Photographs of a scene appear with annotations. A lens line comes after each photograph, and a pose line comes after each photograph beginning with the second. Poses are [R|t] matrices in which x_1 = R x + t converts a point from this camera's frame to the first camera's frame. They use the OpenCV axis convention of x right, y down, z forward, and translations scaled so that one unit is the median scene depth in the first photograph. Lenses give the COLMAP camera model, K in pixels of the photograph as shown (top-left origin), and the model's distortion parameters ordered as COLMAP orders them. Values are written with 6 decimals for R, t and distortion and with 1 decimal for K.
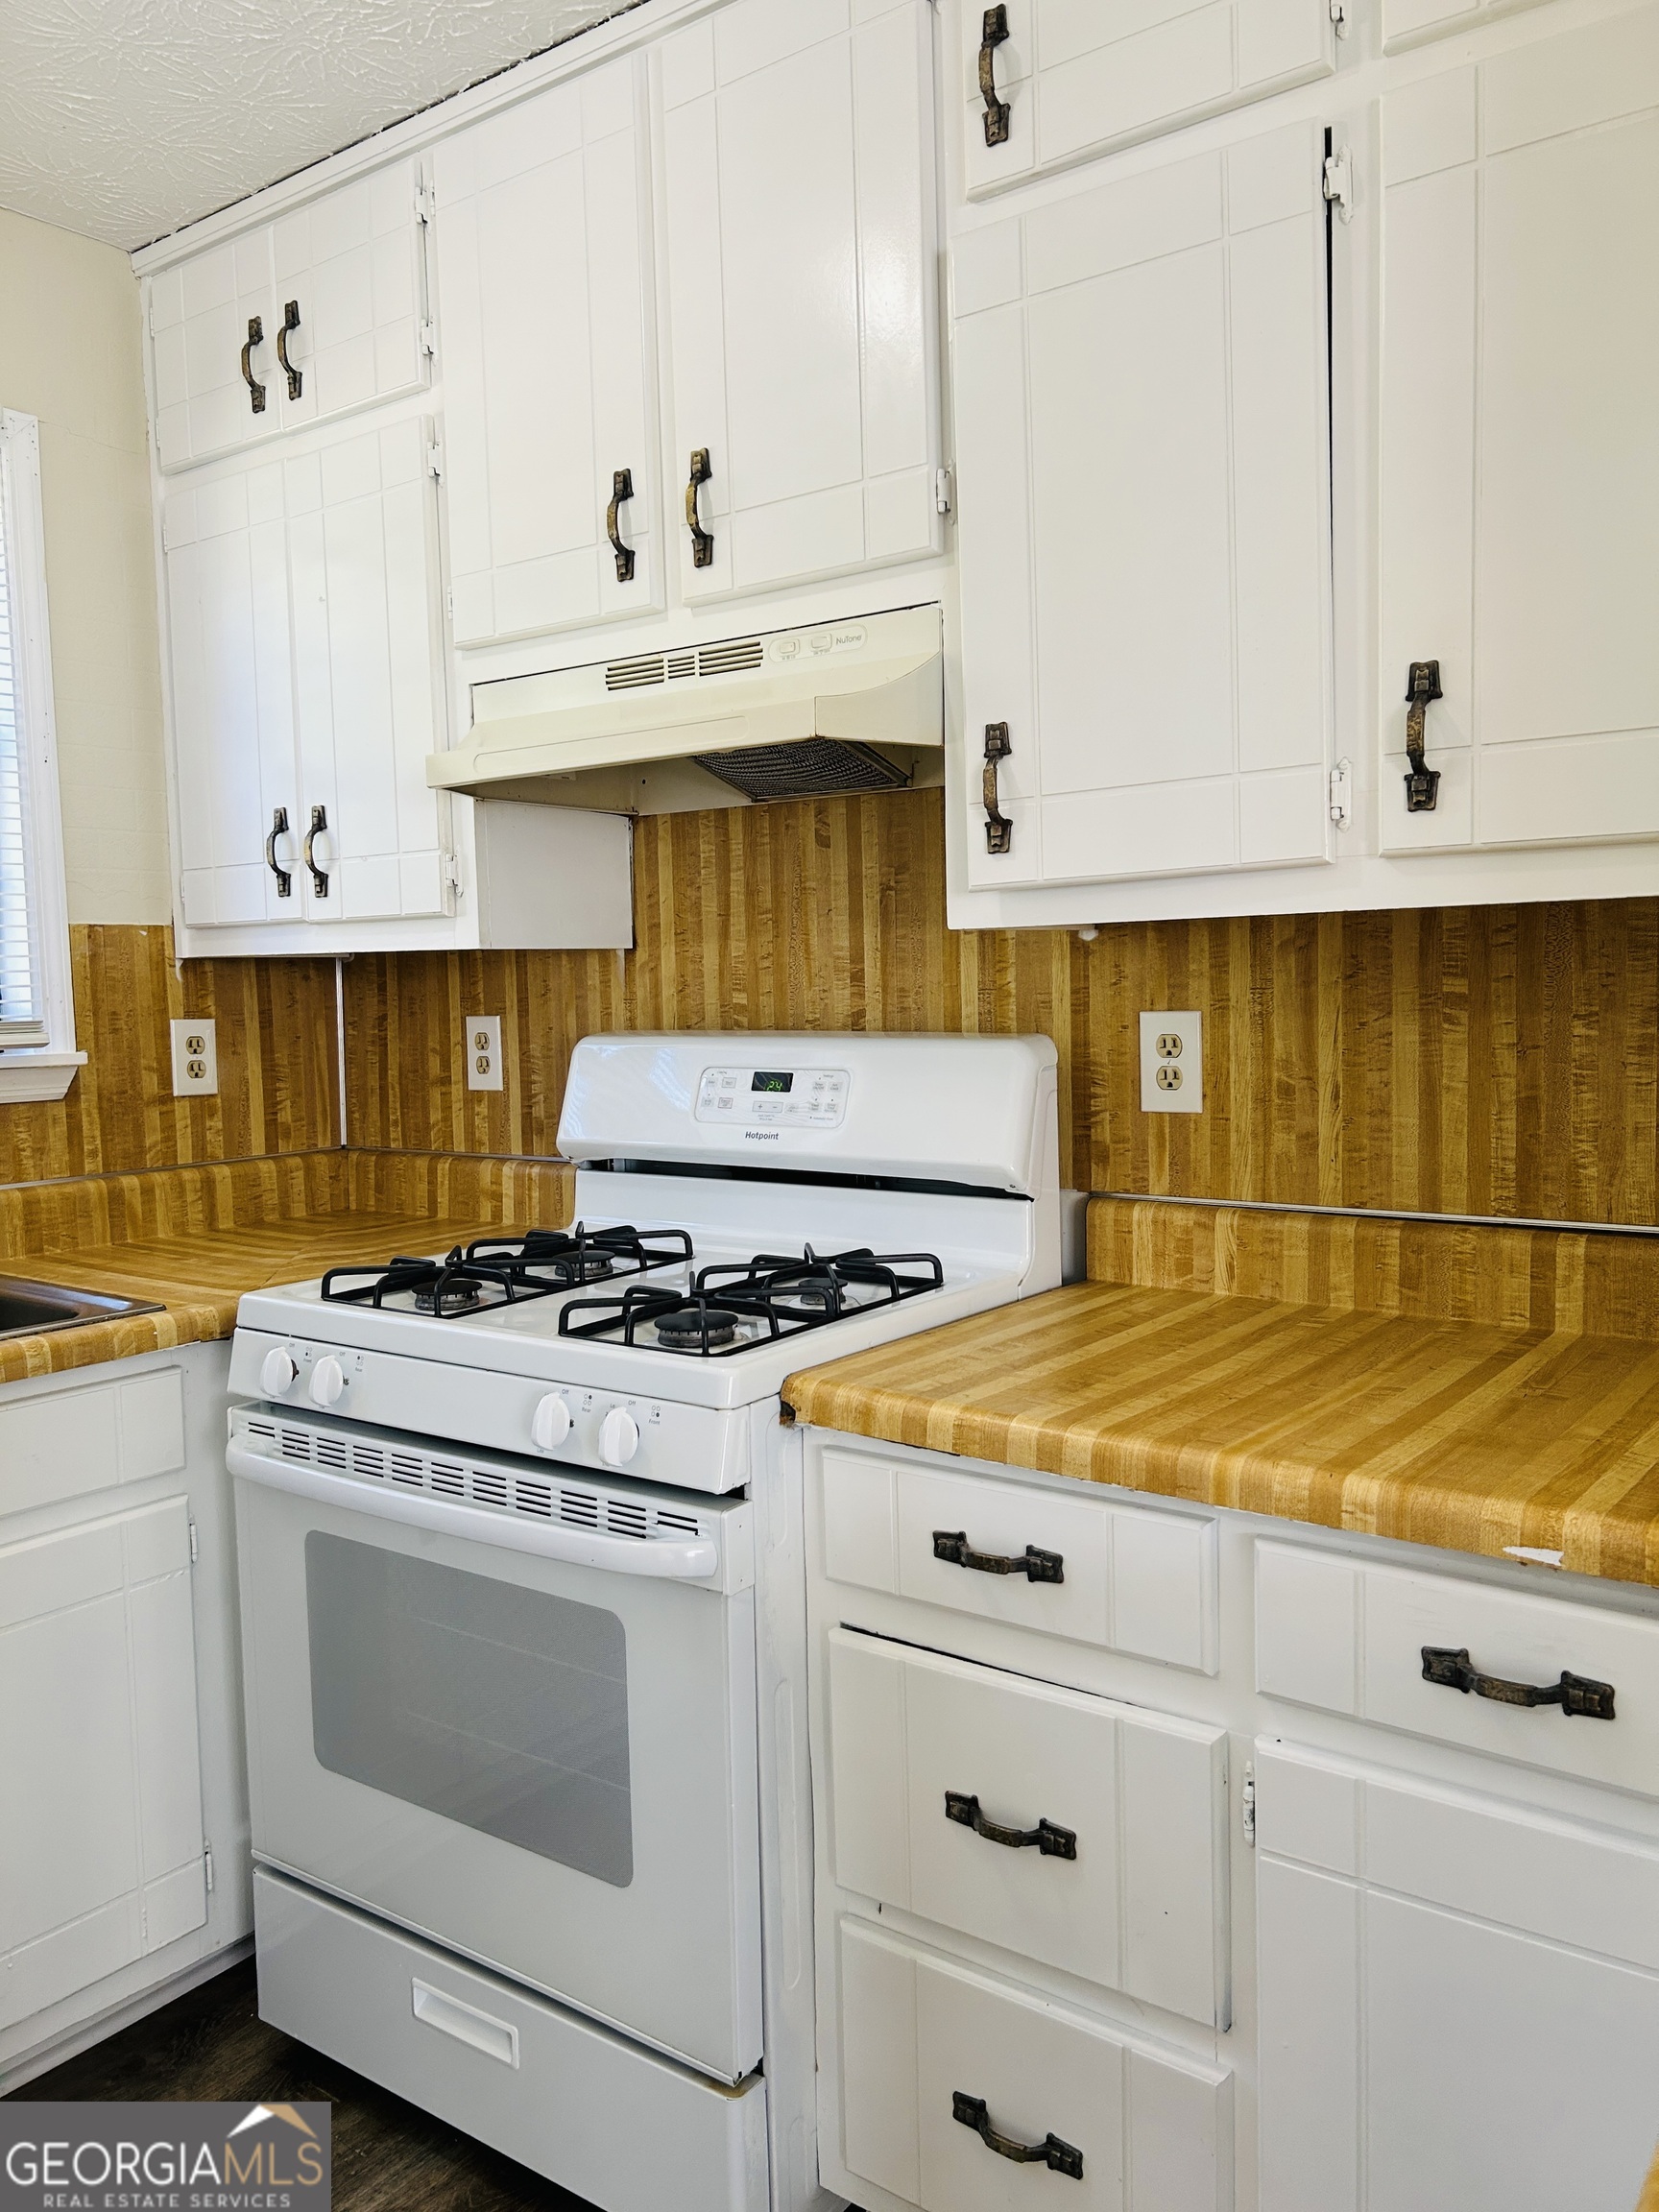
lens RADIAL K [[1662.3, 0, 835.1], [0, 1662.3, 1101.1], [0, 0, 1]] dist [0.052568, -0.063138]
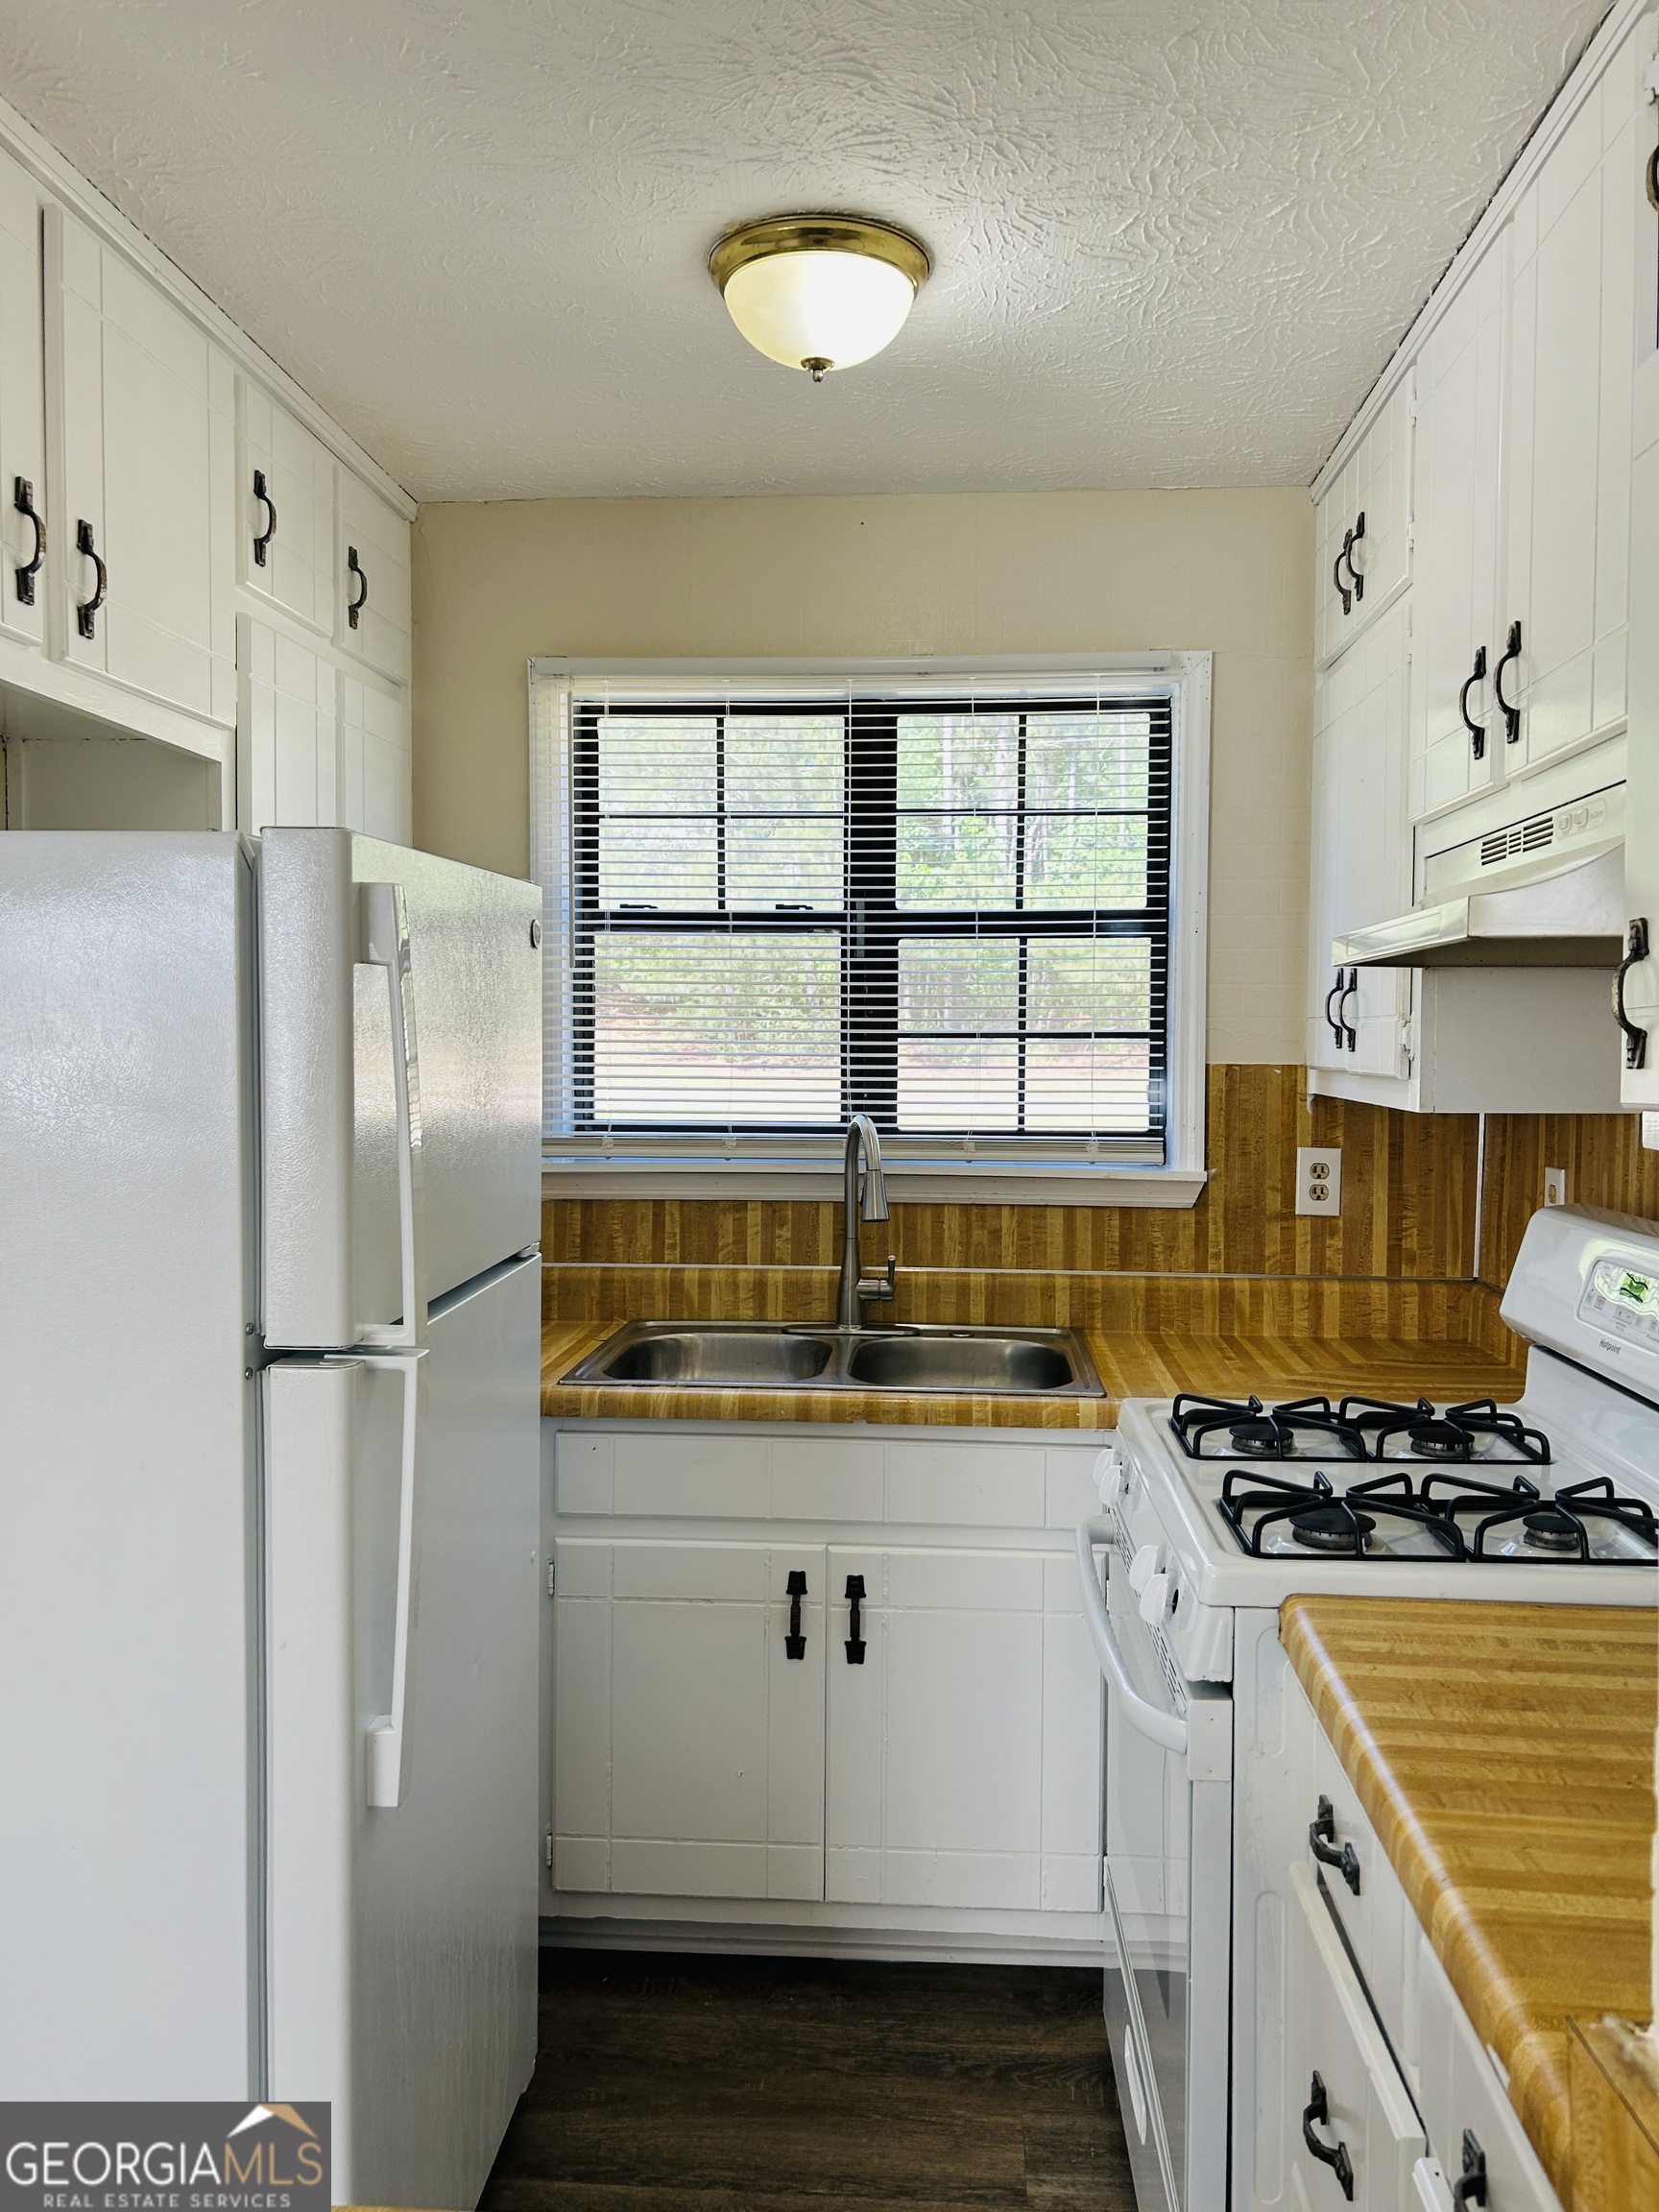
lens RADIAL K [[1662.3, 0, 835.1], [0, 1662.3, 1101.1], [0, 0, 1]] dist [0.052568, -0.063138]
pose [[0.527935, 0.057819, -0.847314, 0.402744], [-0.080862, 0.996570, 0.017621, -0.075695], [0.845426, 0.059213, 0.530800, 0.132588]]
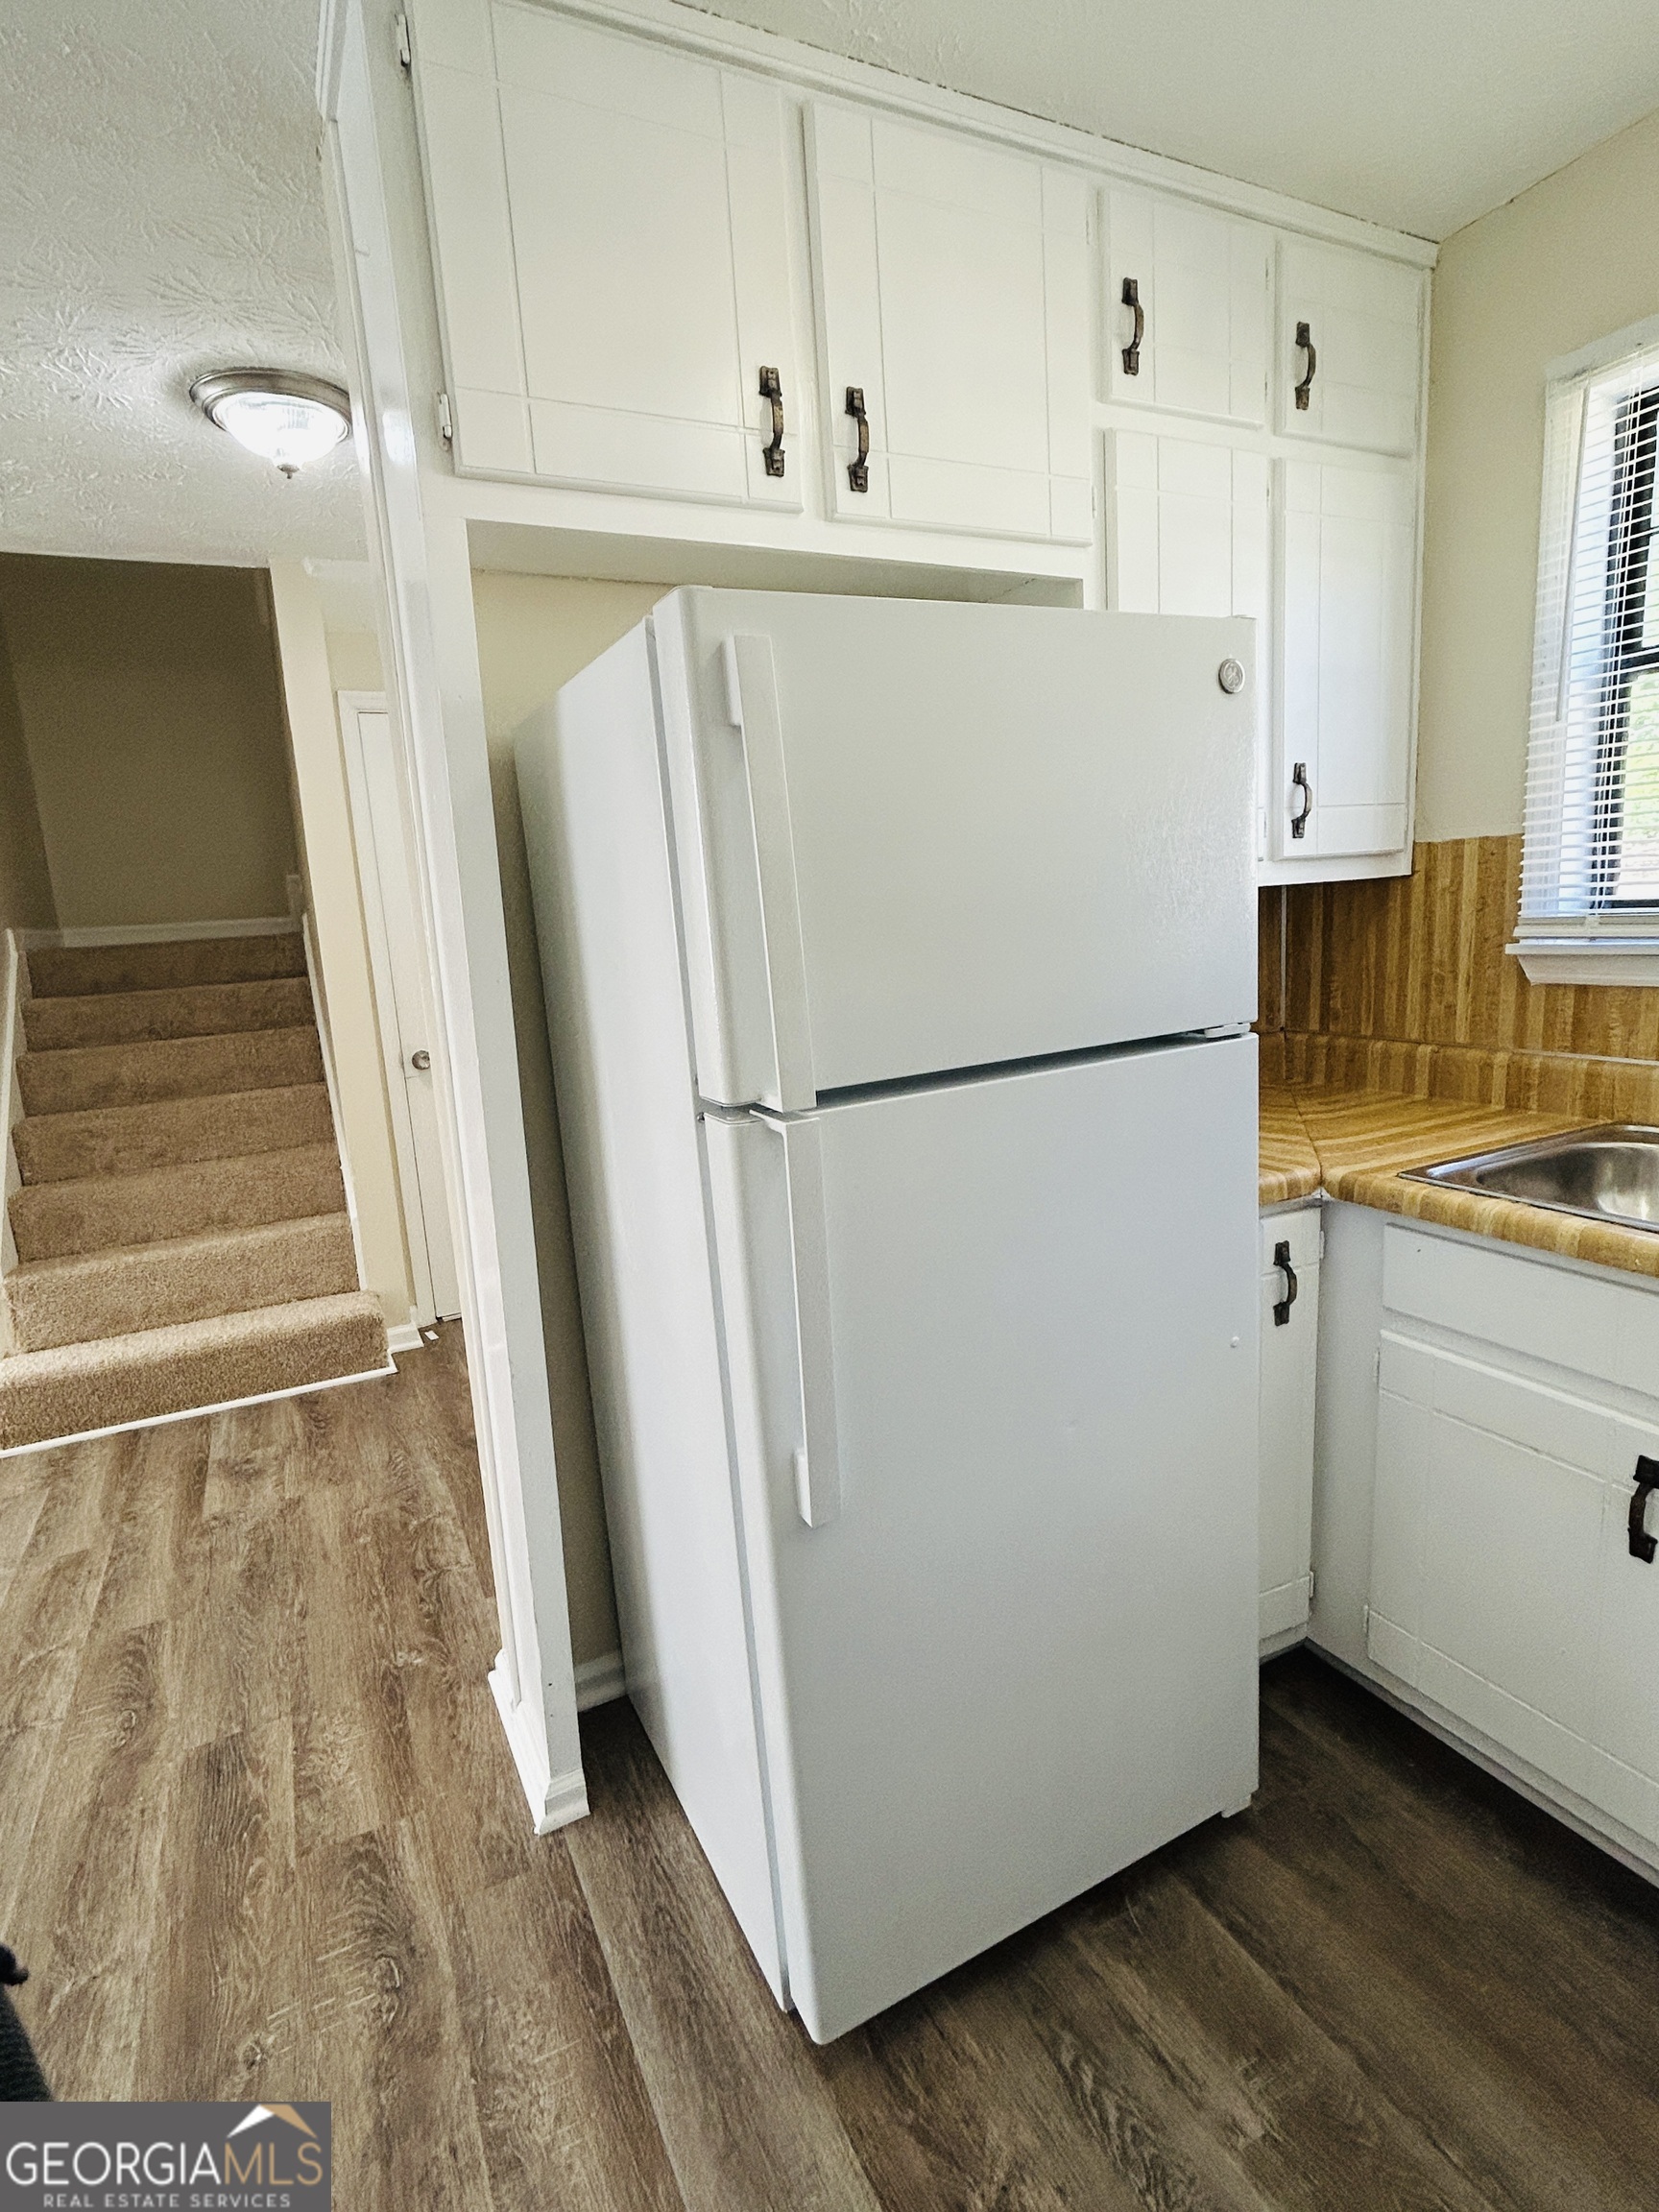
lens RADIAL K [[1098.2, 0, 829.5], [0, 1098.2, 1106.0], [0, 0, 1]] dist [-0.001195, -0.000407]
pose [[-0.450770, 0.207106, -0.868282, 0.163011], [0.002041, 0.972949, 0.231013, -0.059349], [0.892638, 0.102362, -0.438999, 0.504626]]
